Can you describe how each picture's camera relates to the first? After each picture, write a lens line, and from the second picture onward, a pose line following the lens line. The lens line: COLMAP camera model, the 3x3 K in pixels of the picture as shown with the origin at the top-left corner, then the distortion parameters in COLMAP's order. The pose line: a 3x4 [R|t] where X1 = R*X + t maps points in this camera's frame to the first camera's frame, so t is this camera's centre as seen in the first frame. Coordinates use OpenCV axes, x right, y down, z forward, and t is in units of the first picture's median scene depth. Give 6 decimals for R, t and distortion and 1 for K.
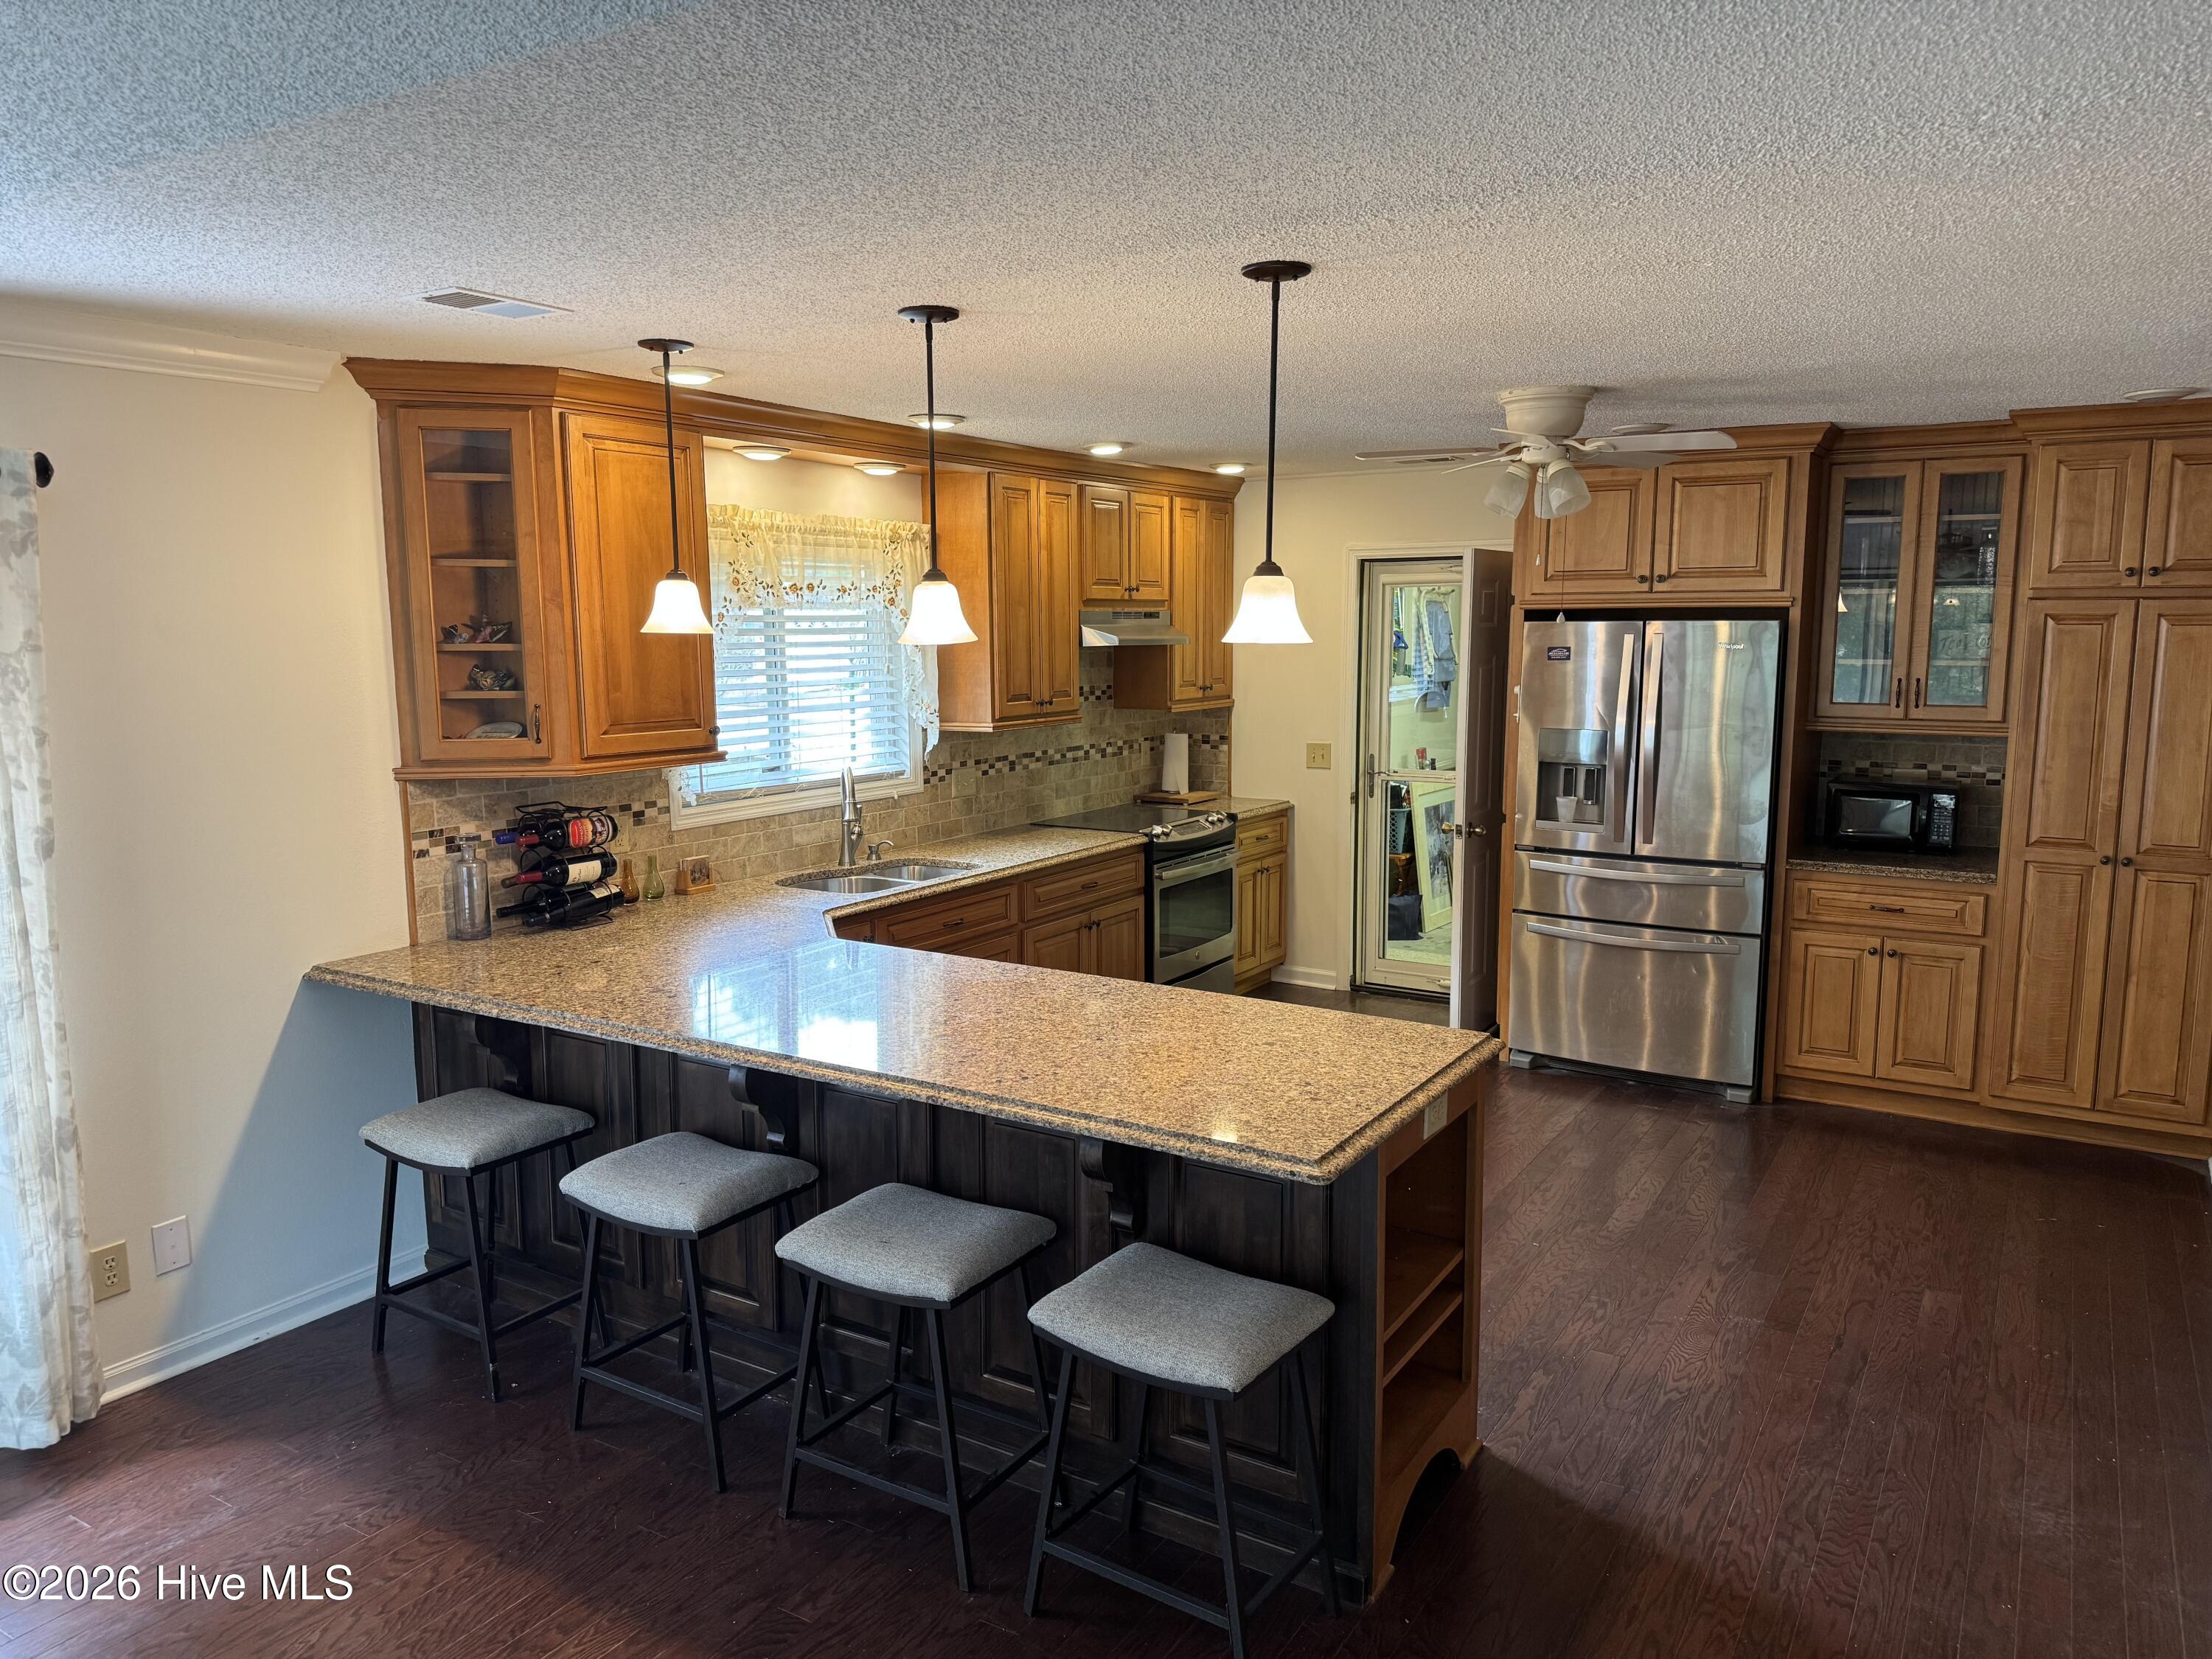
lens RADIAL K [[1539.8, 0, 1086.0], [0, 1539.8, 839.0], [0, 0, 1]] dist [0.074554, -0.092668]
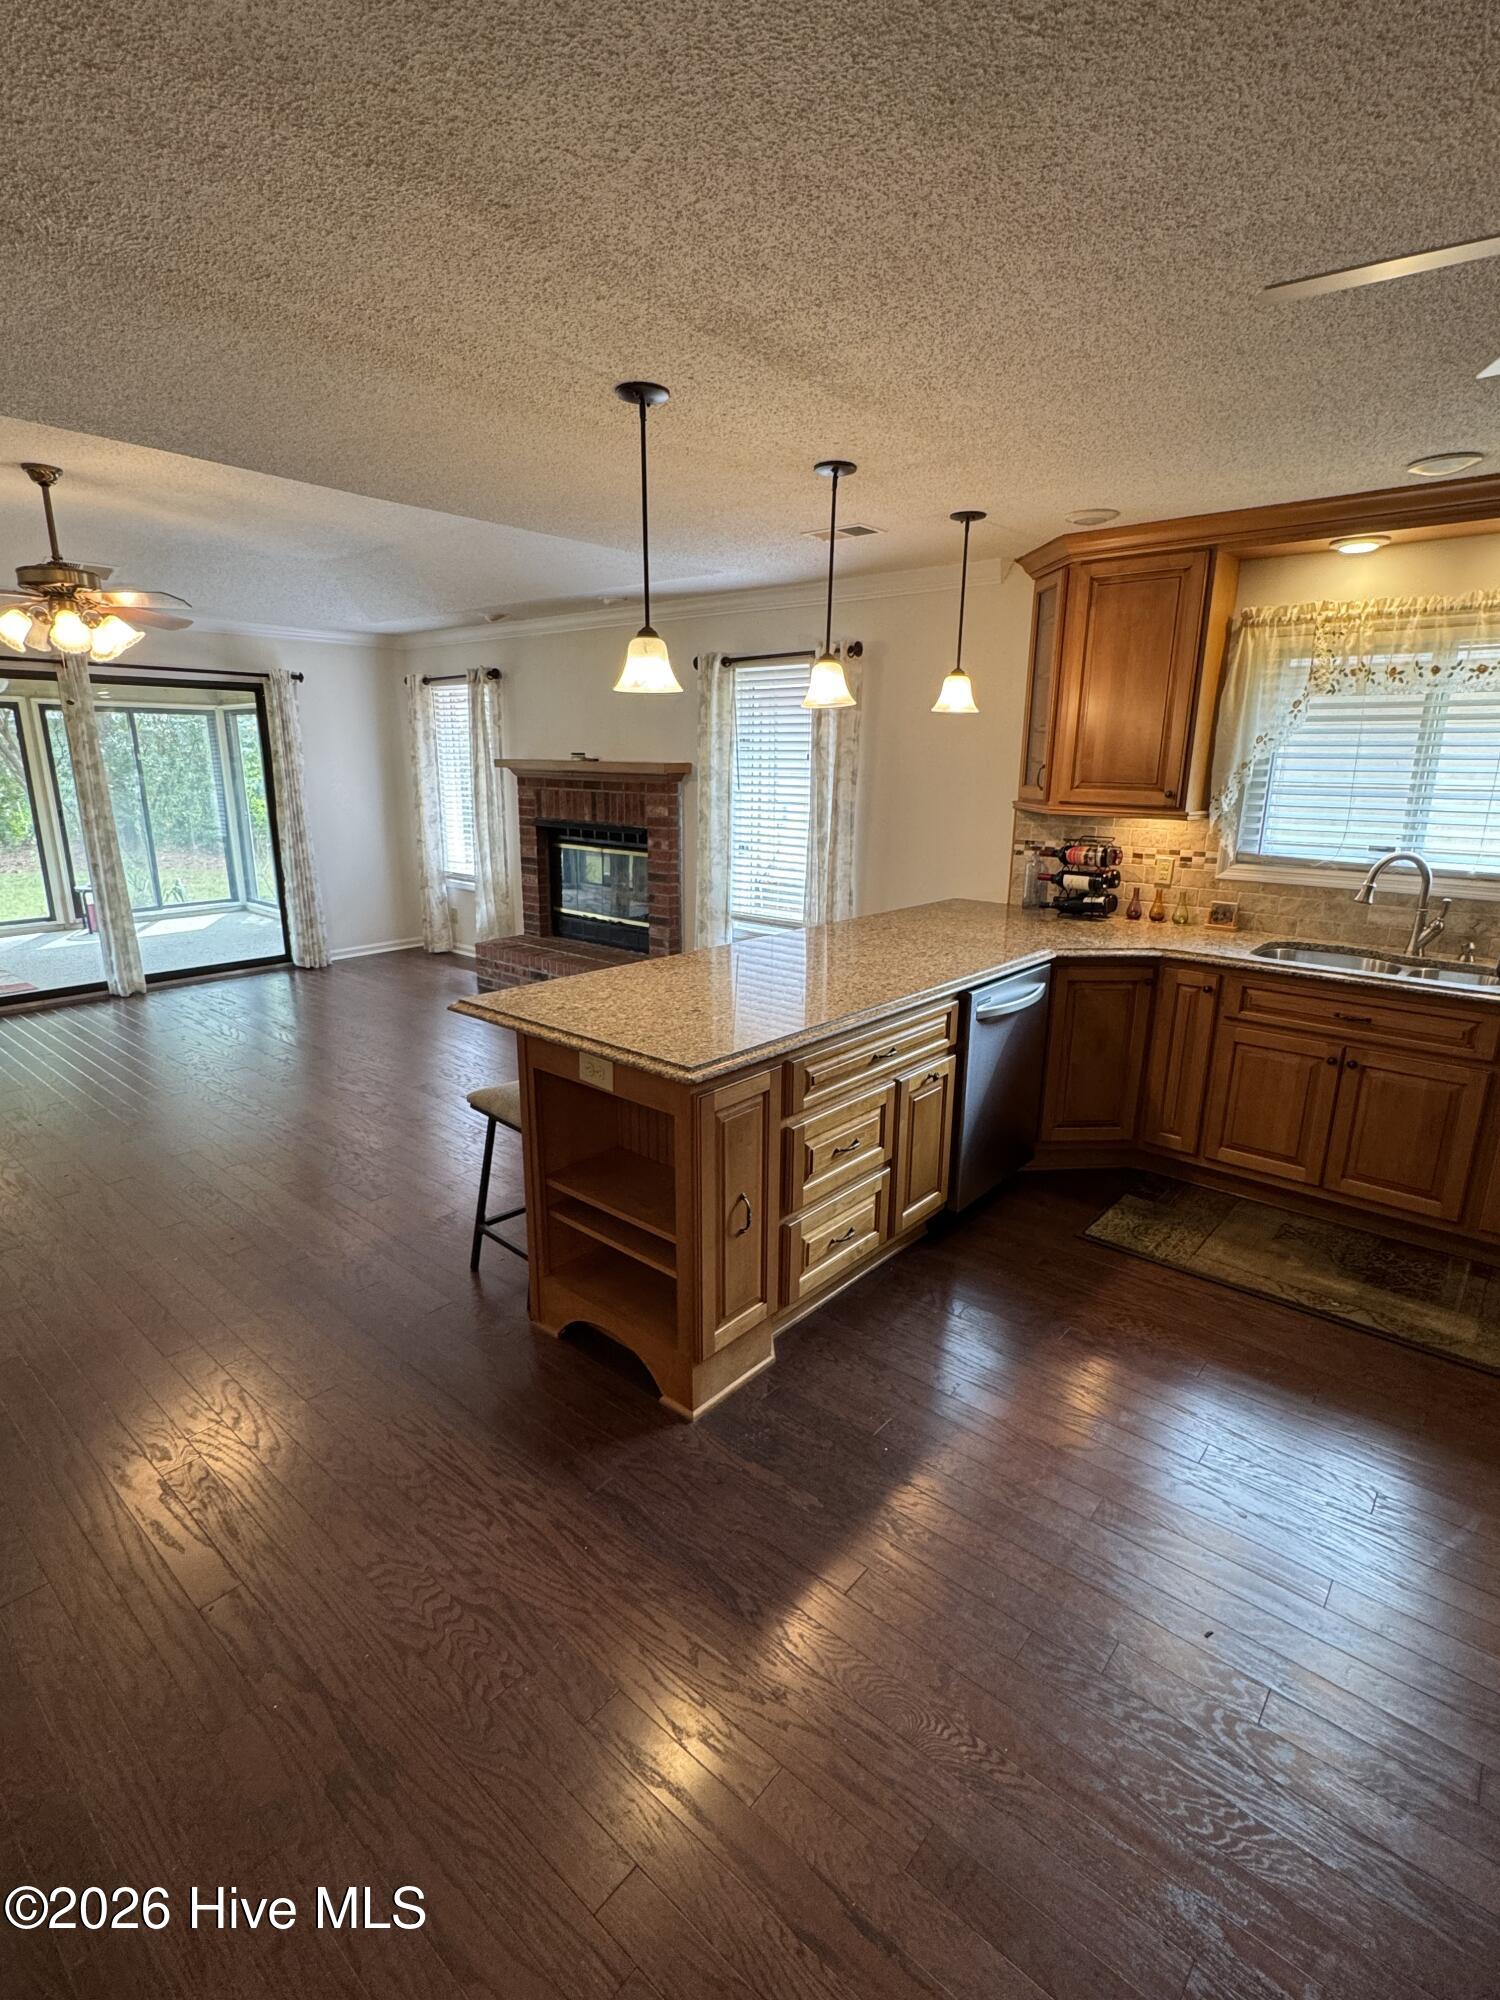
lens RADIAL K [[951.8, 0, 754.5], [0, 951.8, 1001.0], [0, 0, 1]] dist [-0.003629, 0.000248]
pose [[-0.142924, 0.249693, -0.957719, 0.540762], [-0.148881, 0.951219, 0.270216, -0.061542], [0.978472, 0.181206, -0.098777, 0.689447]]
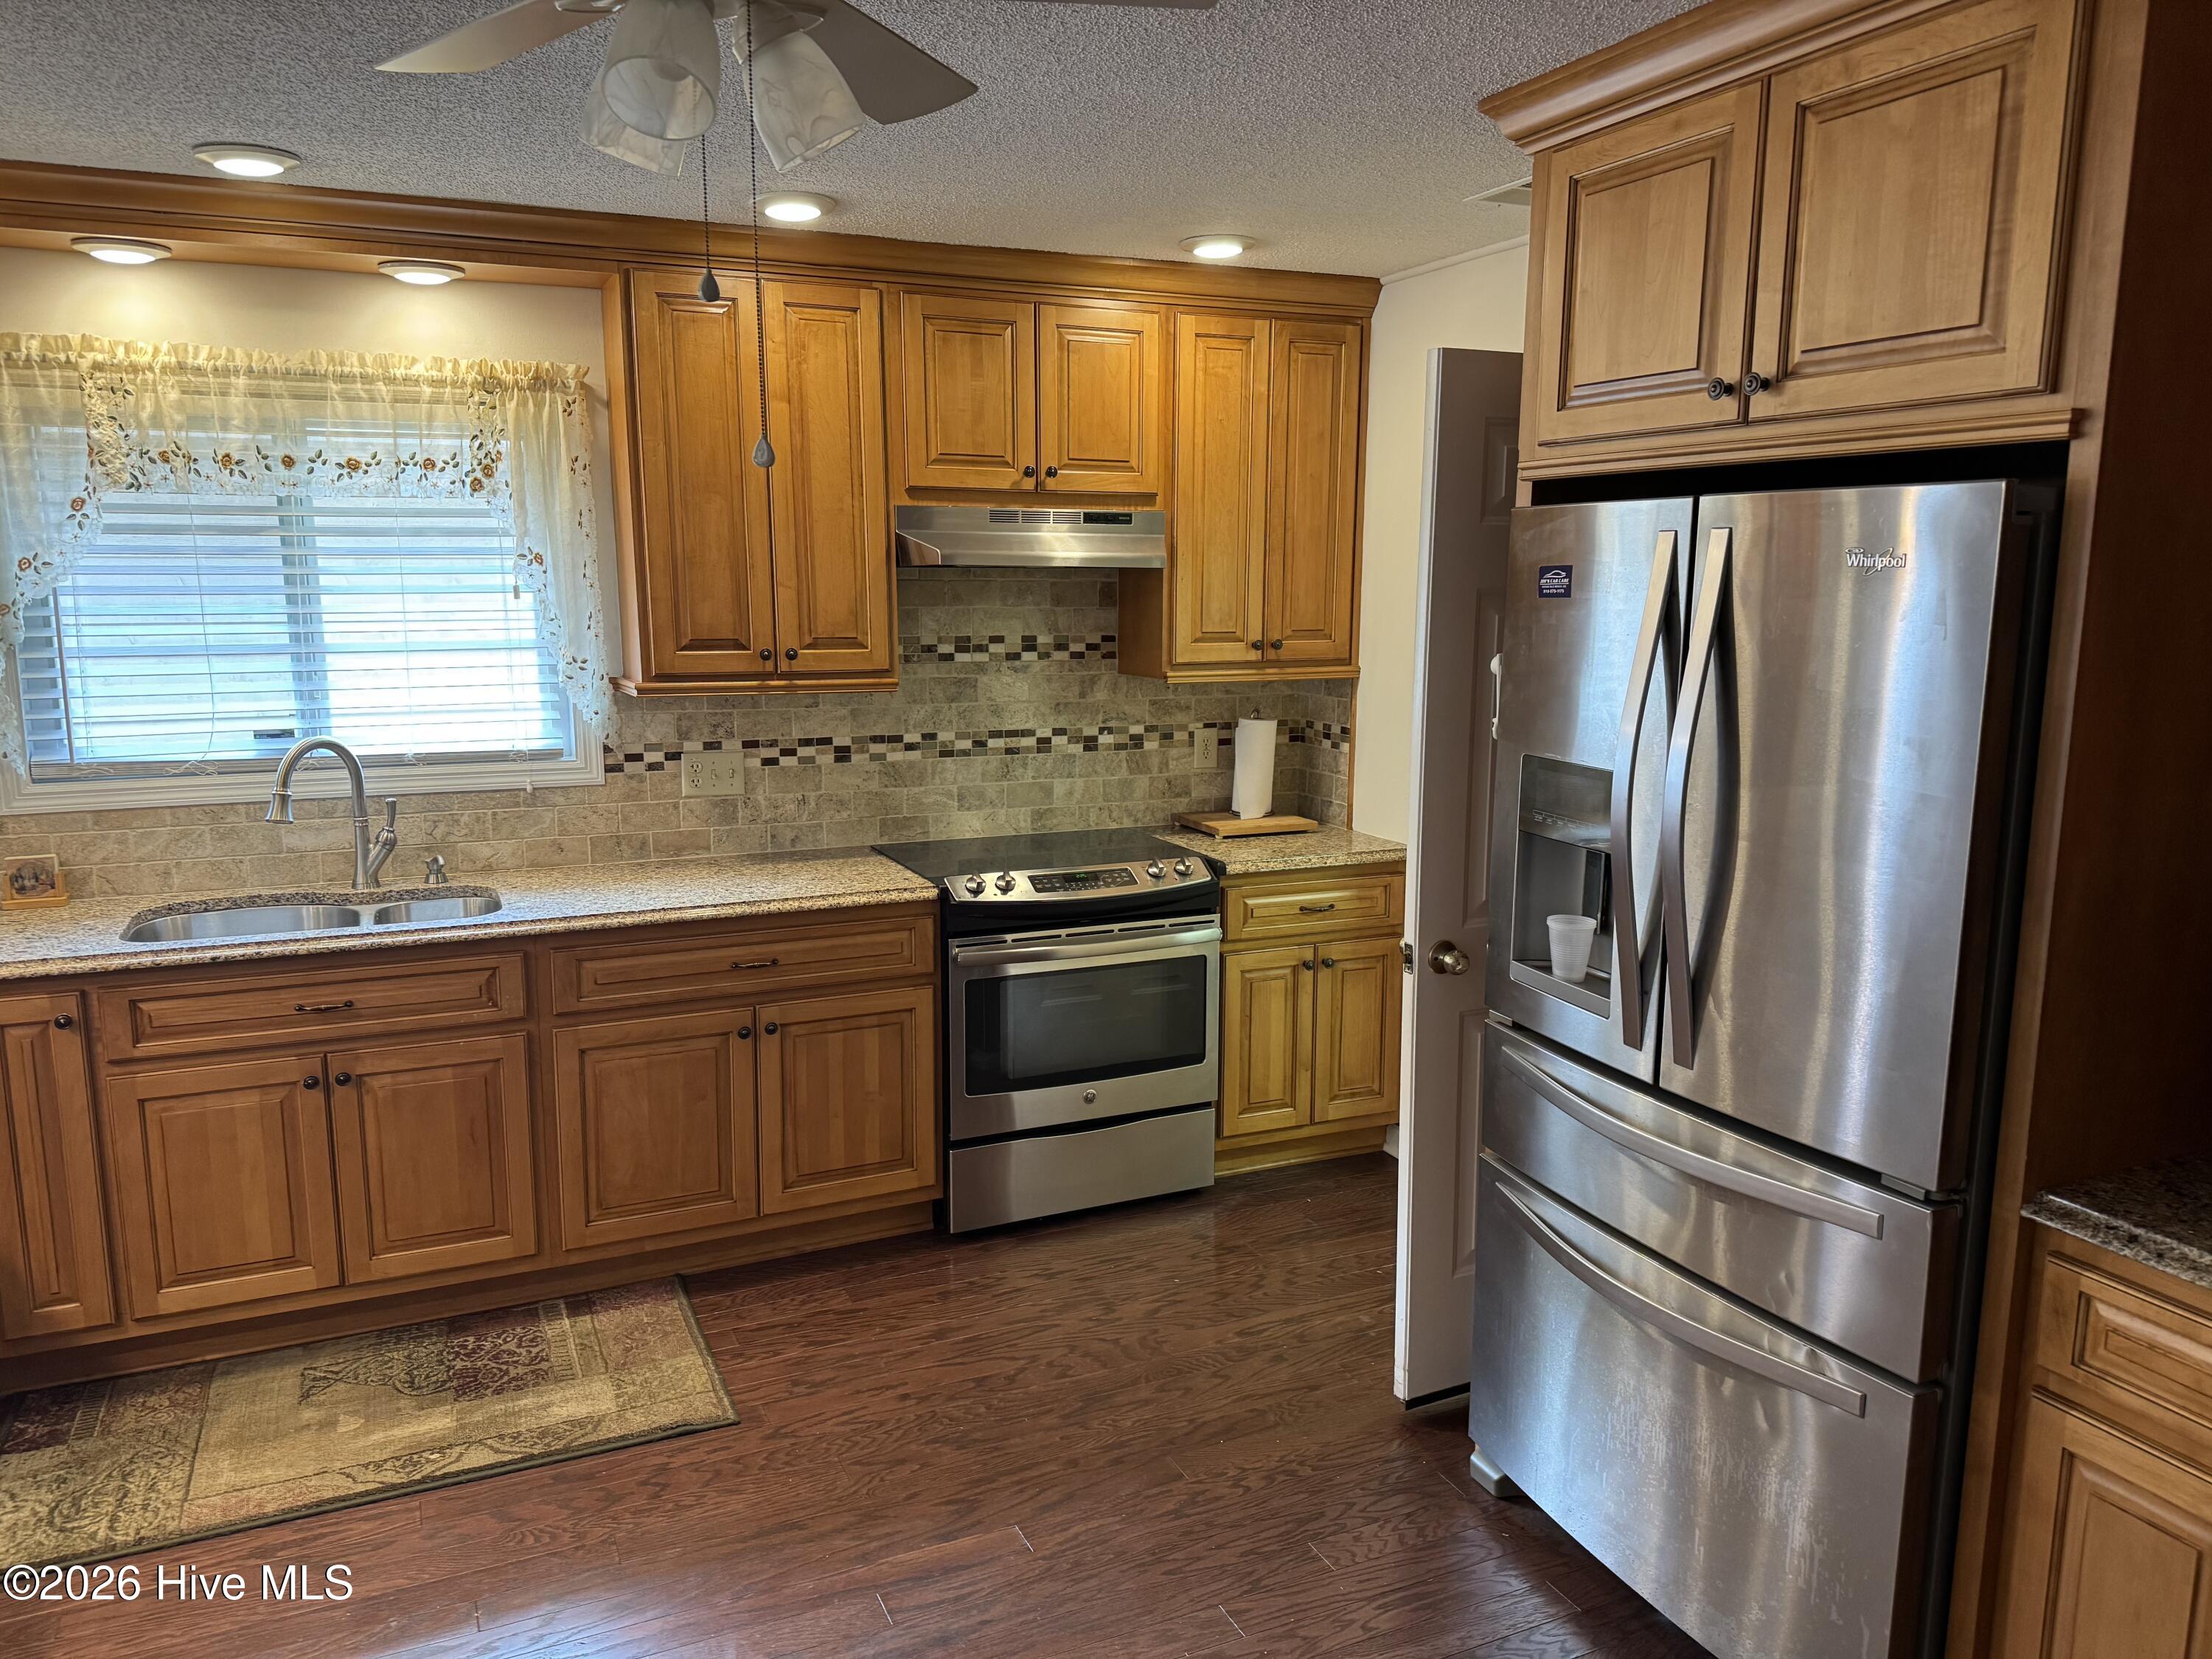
lens RADIAL K [[1539.8, 0, 1086.2], [0, 1539.8, 837.2], [0, 0, 1]] dist [0.074554, -0.092668]
pose [[0.832032, 0.099403, -0.545749, 0.494469], [-0.084338, 0.995045, 0.052658, -0.069863], [0.548280, 0.002214, 0.836292, 0.651330]]
